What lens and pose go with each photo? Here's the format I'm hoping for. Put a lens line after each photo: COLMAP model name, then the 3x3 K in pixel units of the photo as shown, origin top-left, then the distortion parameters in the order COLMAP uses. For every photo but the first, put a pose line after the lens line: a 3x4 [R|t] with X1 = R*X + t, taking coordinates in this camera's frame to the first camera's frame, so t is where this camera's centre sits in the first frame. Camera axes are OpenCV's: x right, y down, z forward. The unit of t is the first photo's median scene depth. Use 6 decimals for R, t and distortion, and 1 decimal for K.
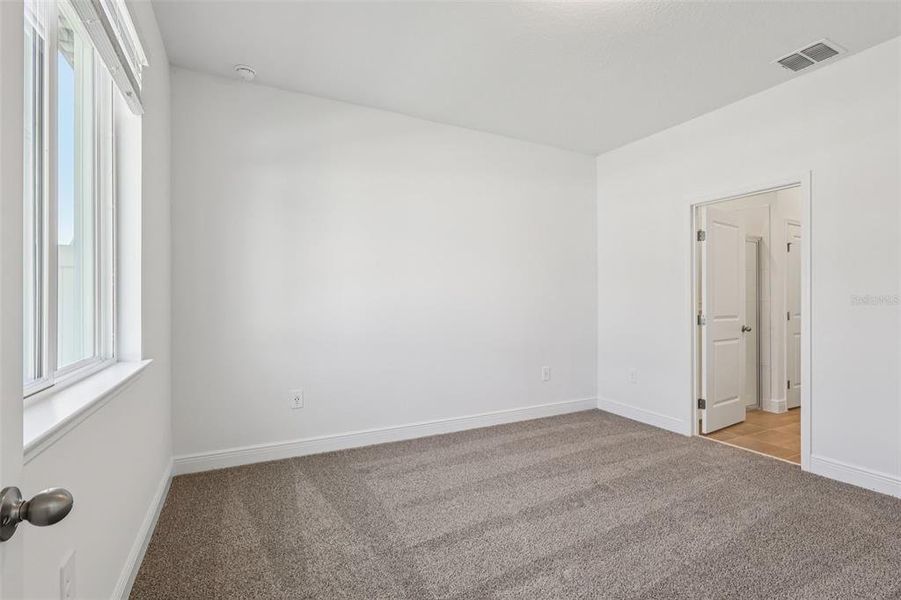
lens RADIAL K [[420.6, 0, 454.7], [0, 420.6, 298.5], [0, 0, 1]] dist [-0.001651, -0.000697]
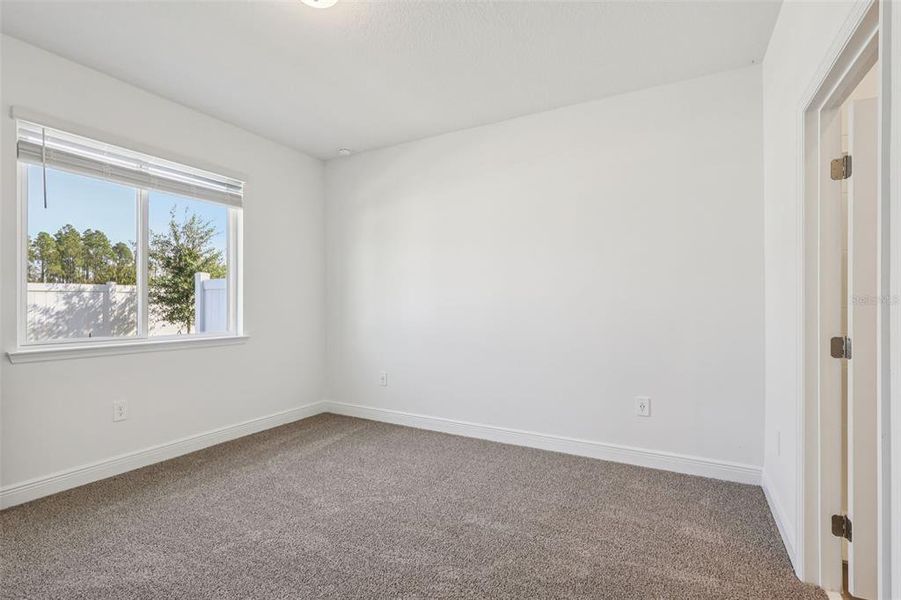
lens RADIAL K [[420.6, 0, 454.7], [0, 420.6, 298.5], [0, 0, 1]] dist [-0.001651, -0.000697]
pose [[0.557007, -0.009062, -0.830459, 0.734853], [0.004271, 0.999958, -0.008048, -0.001924], [0.830497, 0.000936, 0.557022, 0.382215]]
